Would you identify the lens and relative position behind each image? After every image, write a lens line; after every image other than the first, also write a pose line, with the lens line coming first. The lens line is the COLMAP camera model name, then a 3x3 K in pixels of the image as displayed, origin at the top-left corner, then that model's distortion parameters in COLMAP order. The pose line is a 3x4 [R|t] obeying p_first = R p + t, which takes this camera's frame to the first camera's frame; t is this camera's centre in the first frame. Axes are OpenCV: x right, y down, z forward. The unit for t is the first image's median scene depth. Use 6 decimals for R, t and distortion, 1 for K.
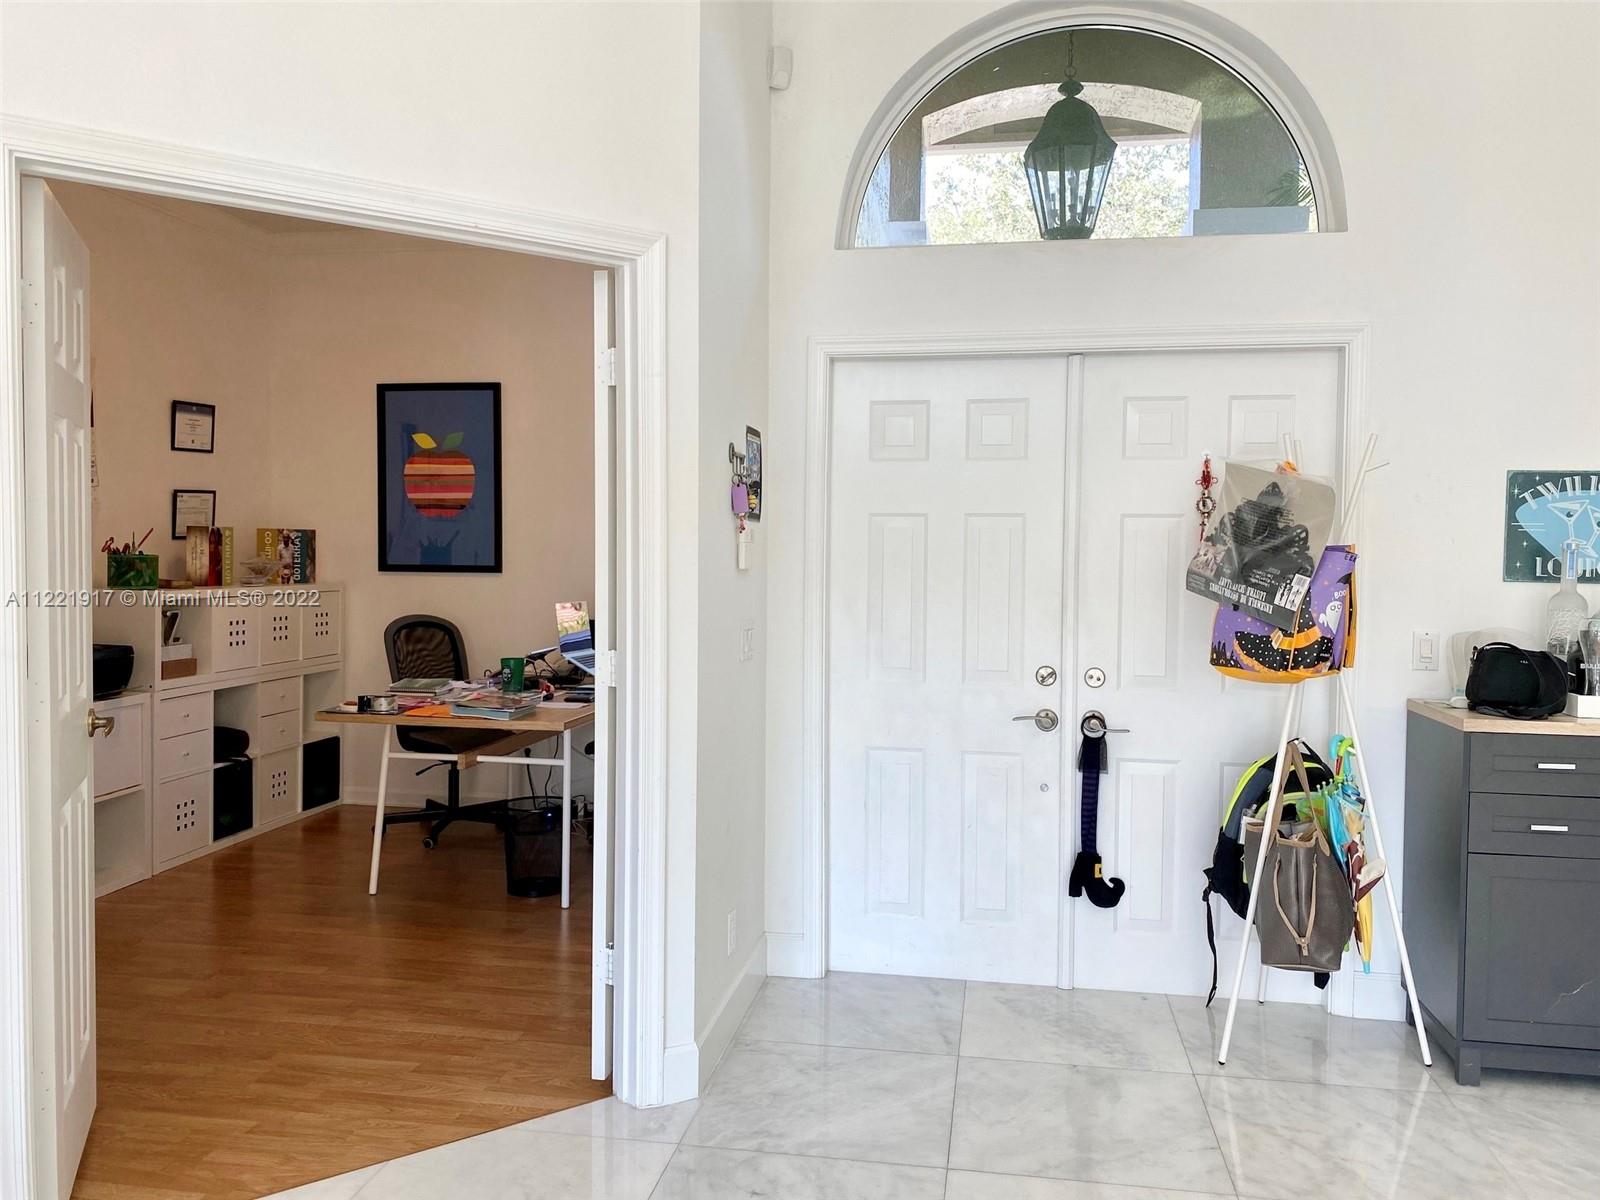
lens RADIAL K [[1208.5, 0, 807.3], [0, 1208.5, 594.3], [0, 0, 1]] dist [0.006658, -0.045683]
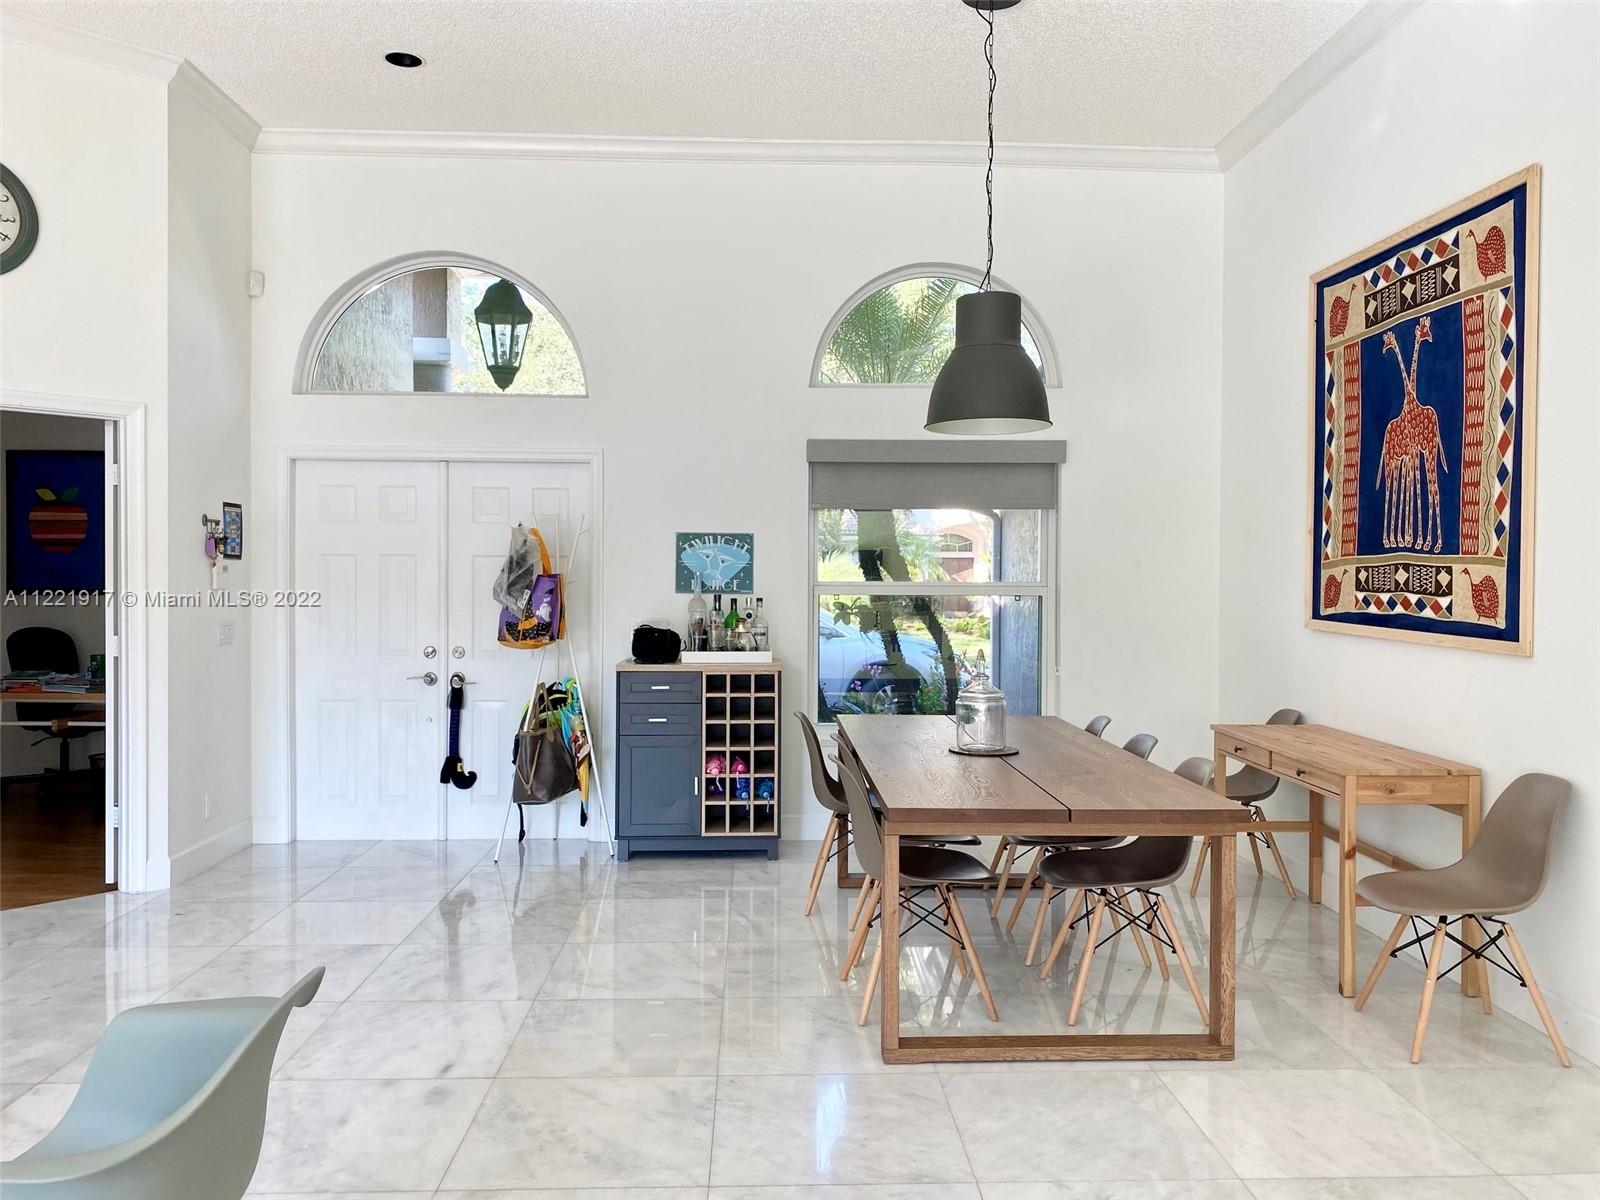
lens RADIAL K [[1208.5, 0, 851.9], [0, 1208.5, 587.2], [0, 0, 1]] dist [0.006658, -0.045683]
pose [[0.973049, -0.004485, 0.230554, 0.287091], [0.011111, 0.999562, -0.027447, 0.022862], [-0.230330, 0.029269, 0.972672, -0.571232]]
